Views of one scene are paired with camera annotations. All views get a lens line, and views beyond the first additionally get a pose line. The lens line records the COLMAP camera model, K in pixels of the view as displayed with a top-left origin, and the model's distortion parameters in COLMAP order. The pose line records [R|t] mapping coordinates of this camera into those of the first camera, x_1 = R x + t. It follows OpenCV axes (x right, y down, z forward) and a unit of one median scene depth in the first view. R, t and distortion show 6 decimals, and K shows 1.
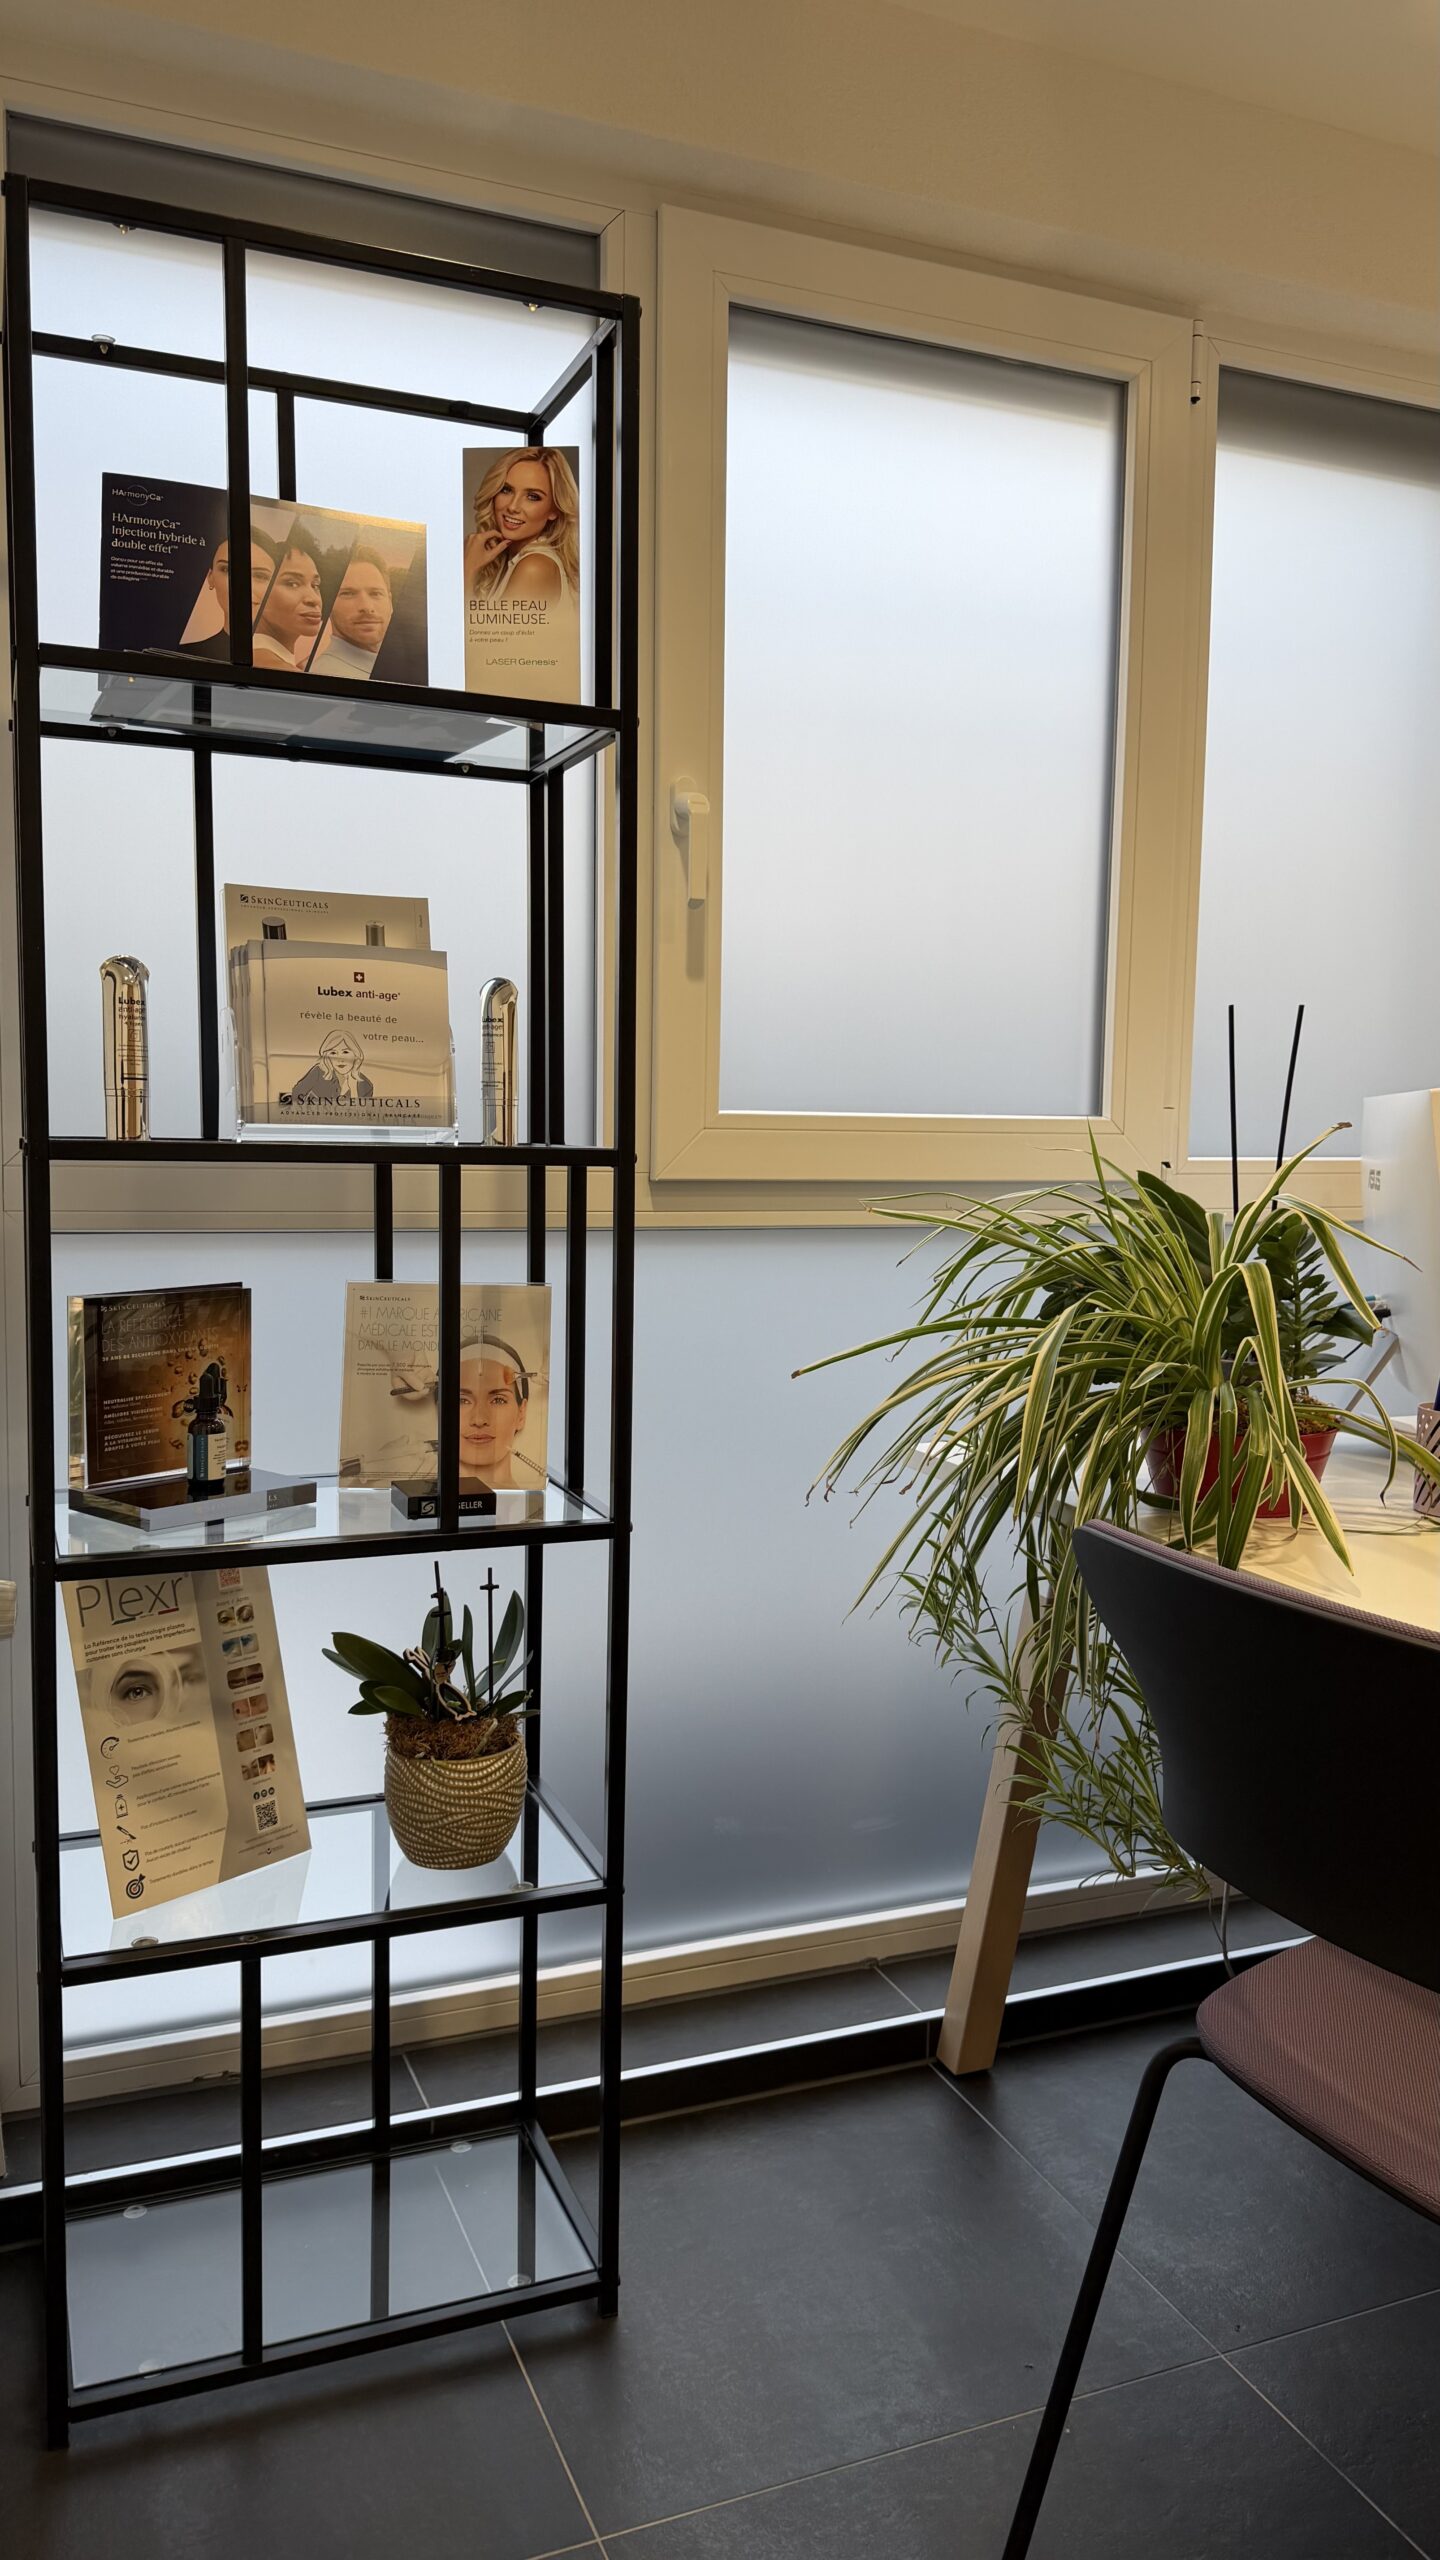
lens RADIAL K [[1753.1, 0, 720.0], [0, 1753.1, 1280.0], [0, 0, 1]] dist [0.118676, -0.184682]
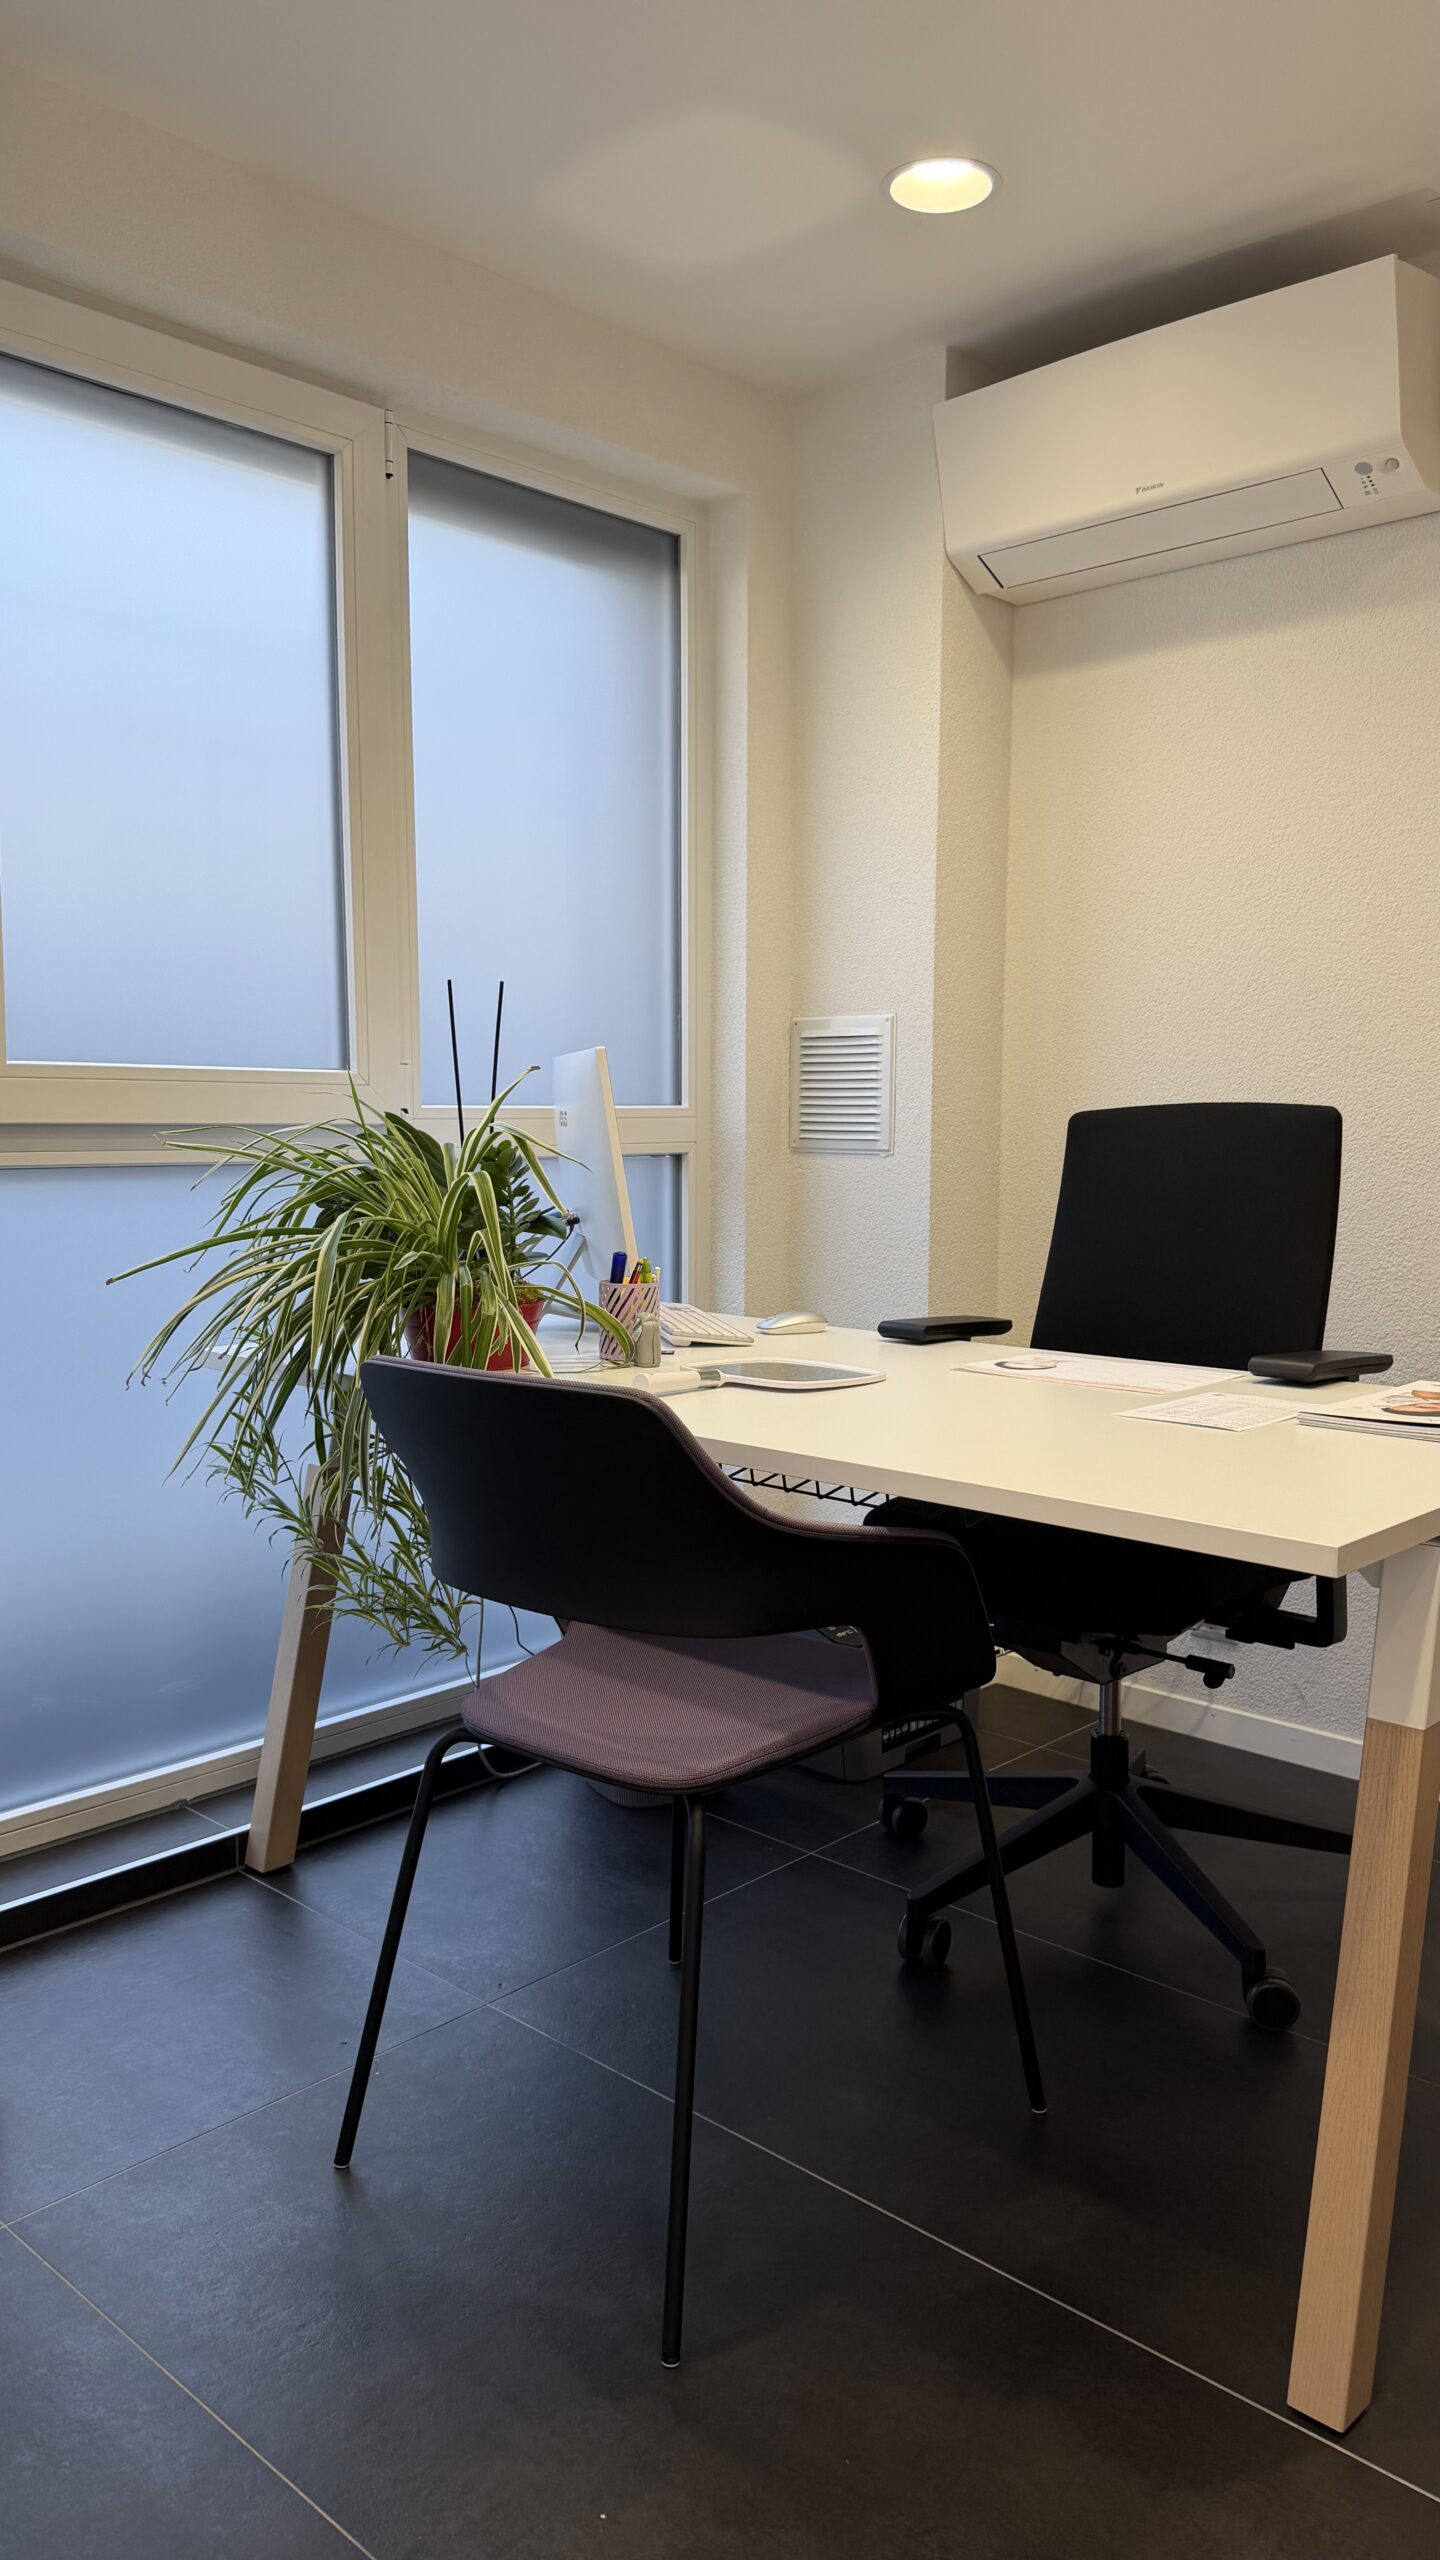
lens RADIAL K [[1753.1, 0, 720.0], [0, 1753.1, 1280.0], [0, 0, 1]] dist [0.118676, -0.184682]
pose [[0.907639, -0.050253, 0.416732, -0.080111], [0.044698, 0.998734, 0.023083, 0.042893], [-0.417365, -0.002324, 0.908736, -0.250635]]
